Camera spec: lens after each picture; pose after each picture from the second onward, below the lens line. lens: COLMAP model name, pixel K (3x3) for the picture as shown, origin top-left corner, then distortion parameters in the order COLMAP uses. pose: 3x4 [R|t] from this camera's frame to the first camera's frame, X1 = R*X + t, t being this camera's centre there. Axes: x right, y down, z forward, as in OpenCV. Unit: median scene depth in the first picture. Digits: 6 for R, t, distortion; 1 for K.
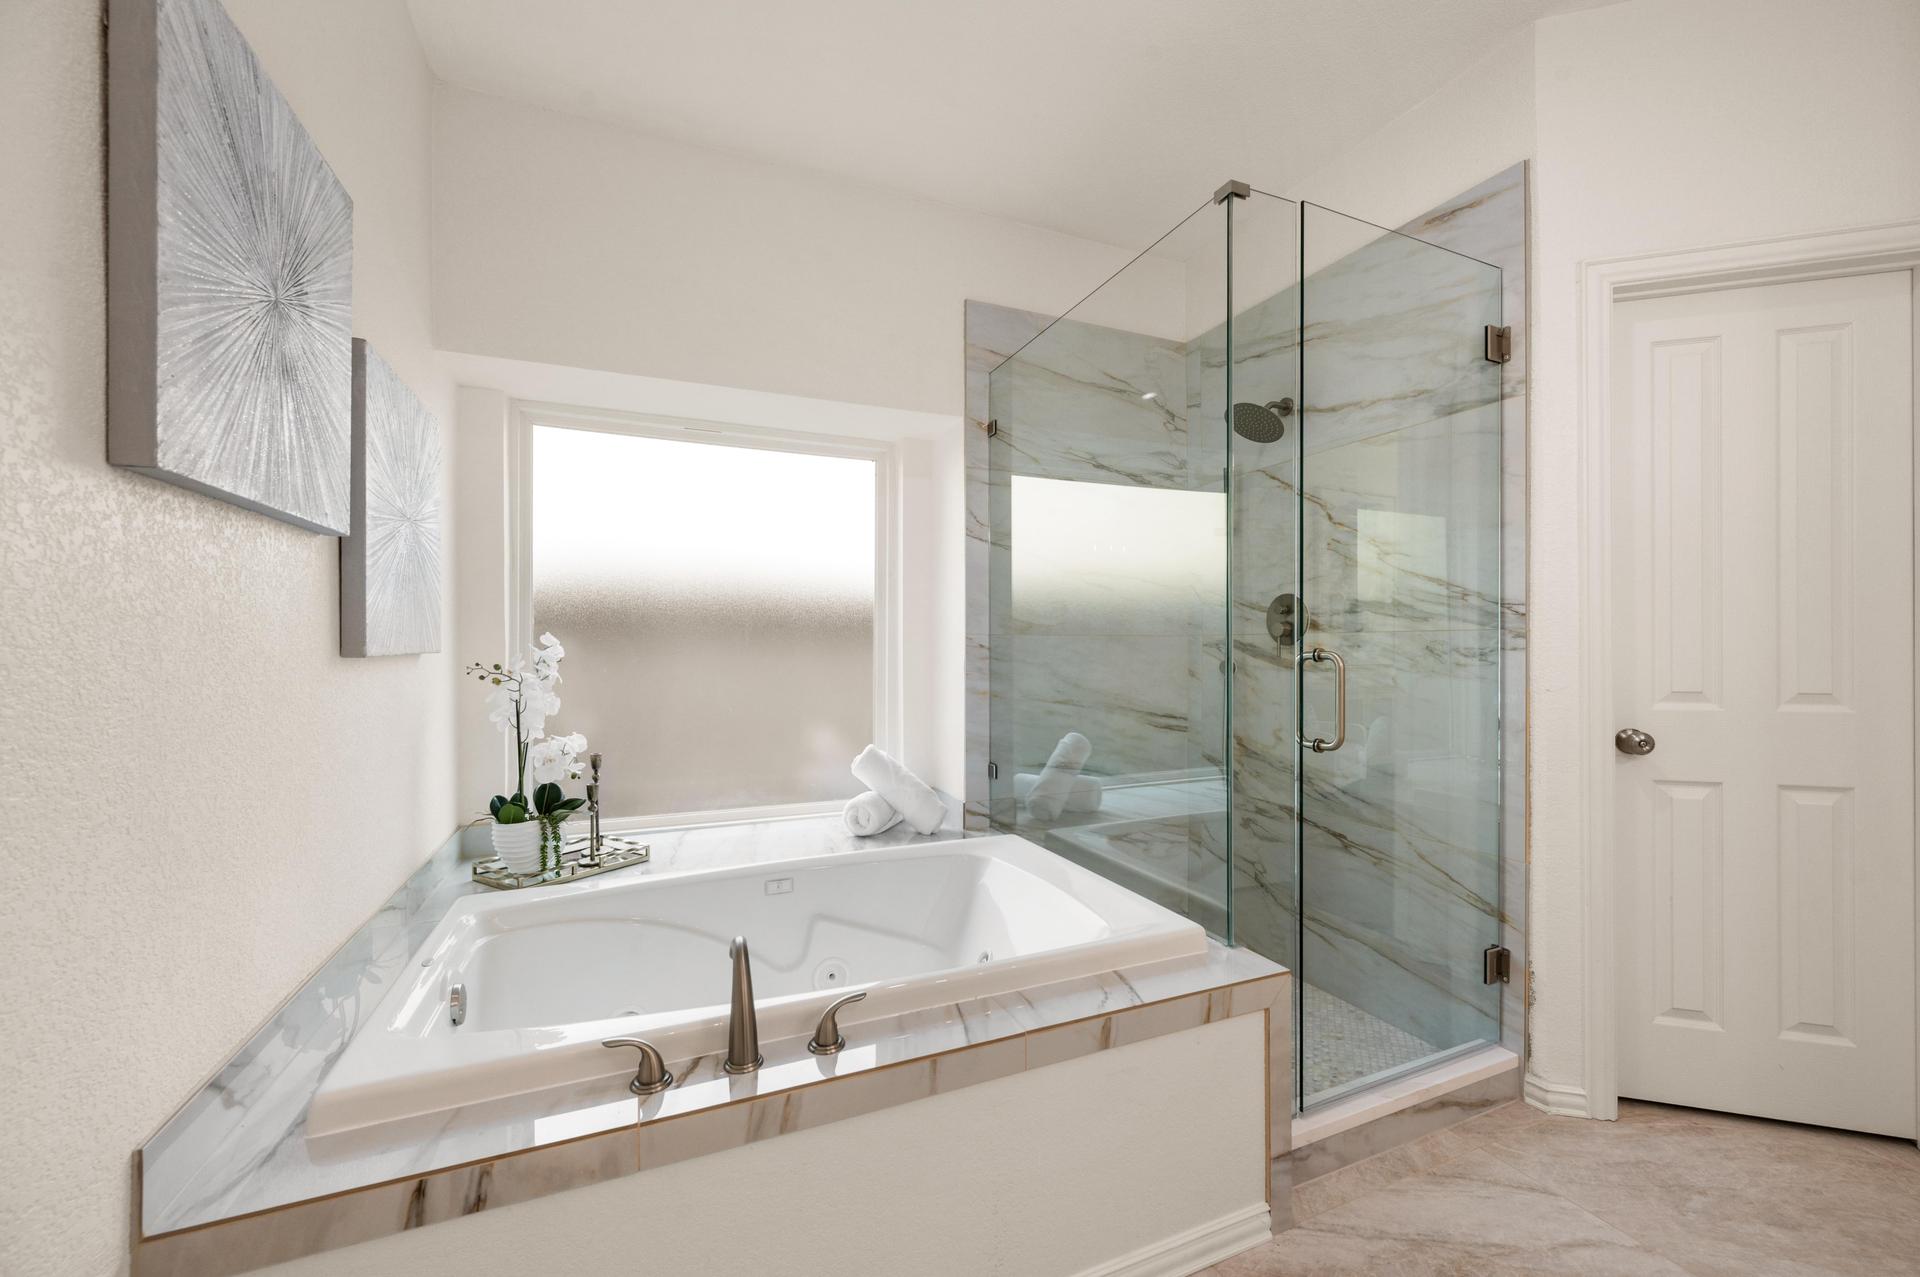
lens RADIAL K [[759.6, 0, 963.7], [0, 759.6, 636.4], [0, 0, 1]] dist [-0.006823, 0.001247]
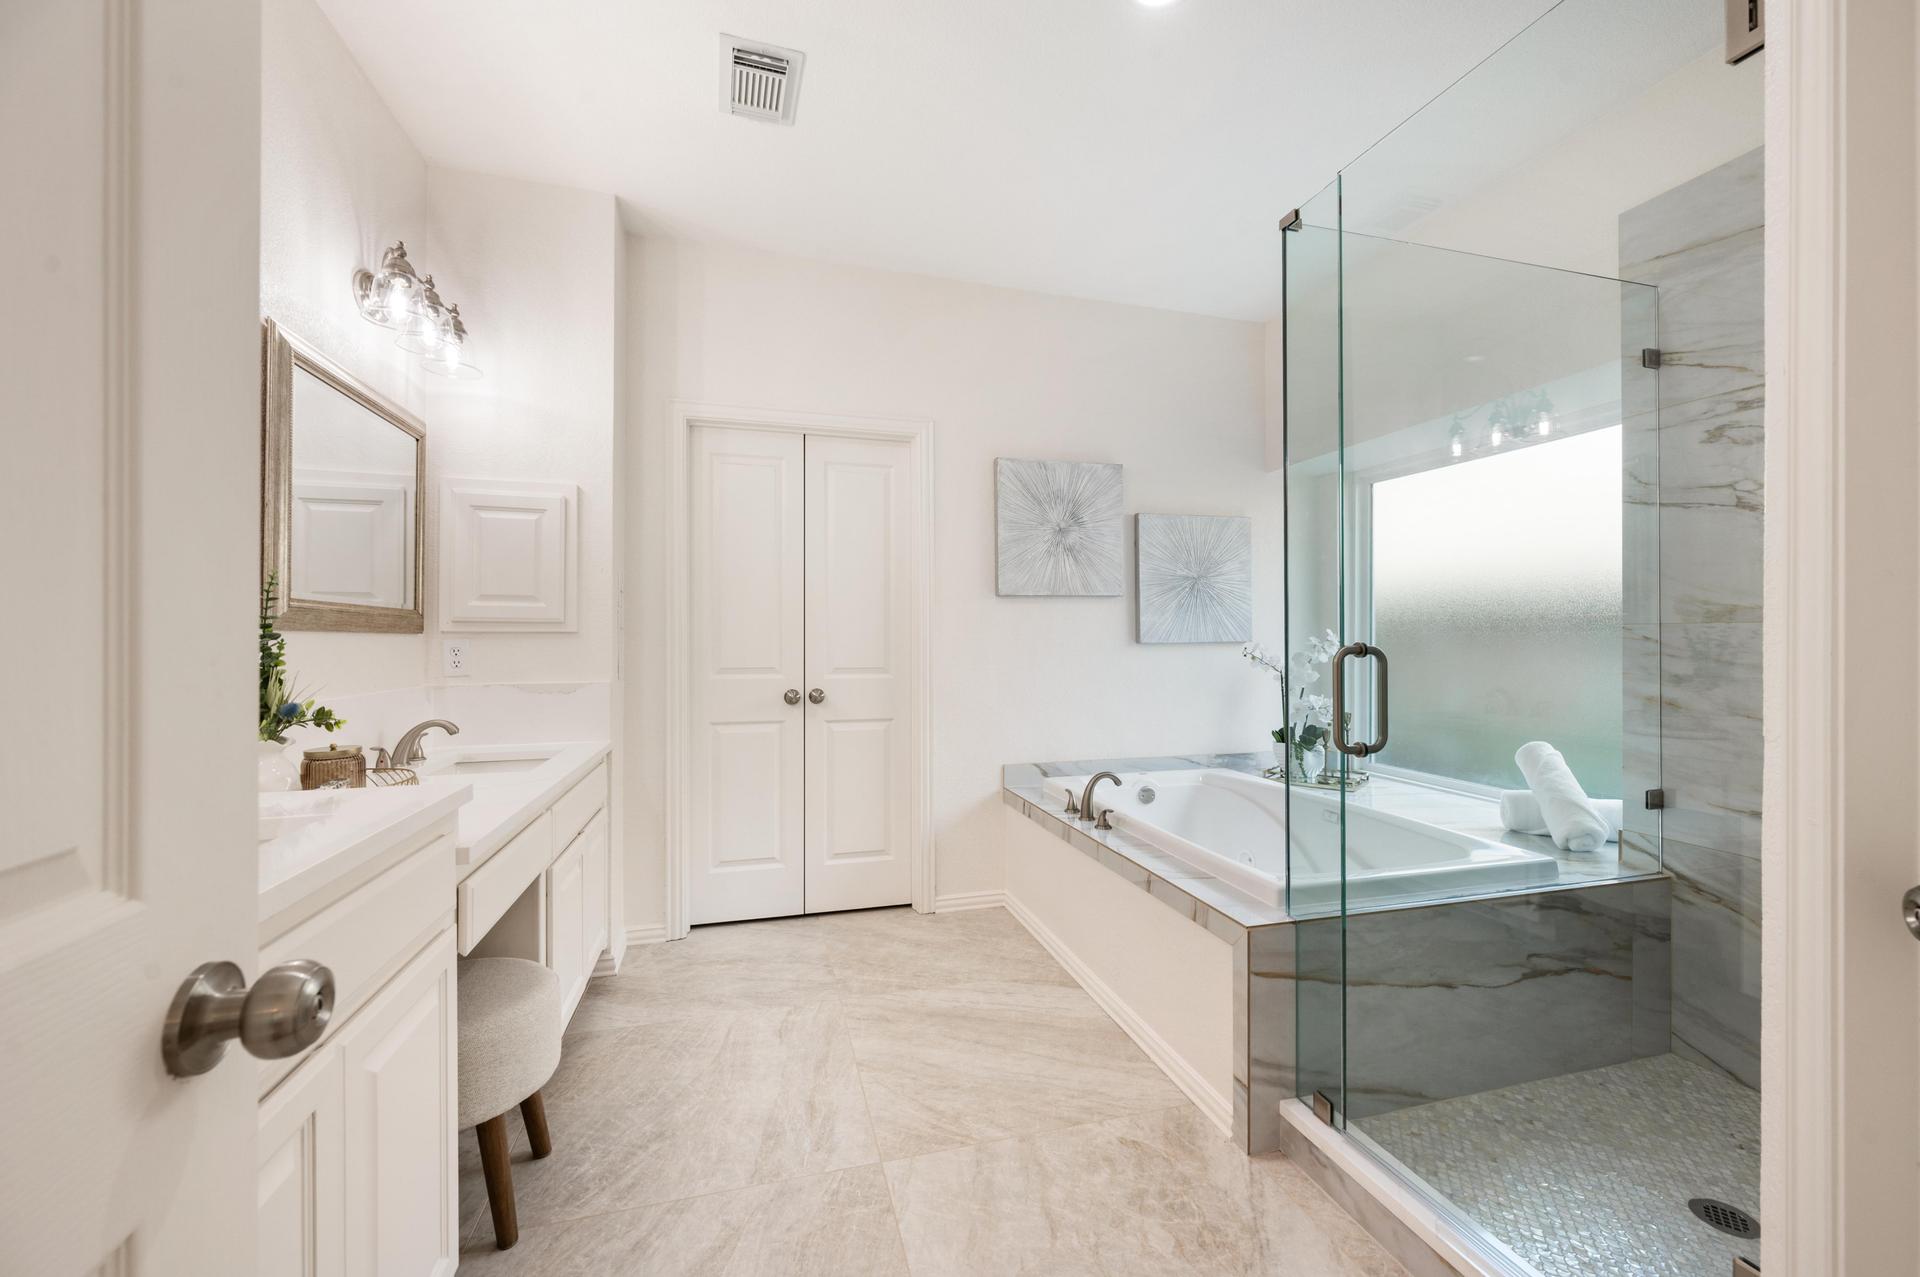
lens RADIAL K [[759.6, 0, 956.0], [0, 759.6, 639.7], [0, 0, 1]] dist [-0.006823, 0.001247]
pose [[-0.112872, -0.004263, -0.993600, 0.914848], [0.008243, 0.999952, -0.005226, 0.012829], [0.993575, -0.008780, -0.112832, 0.385766]]
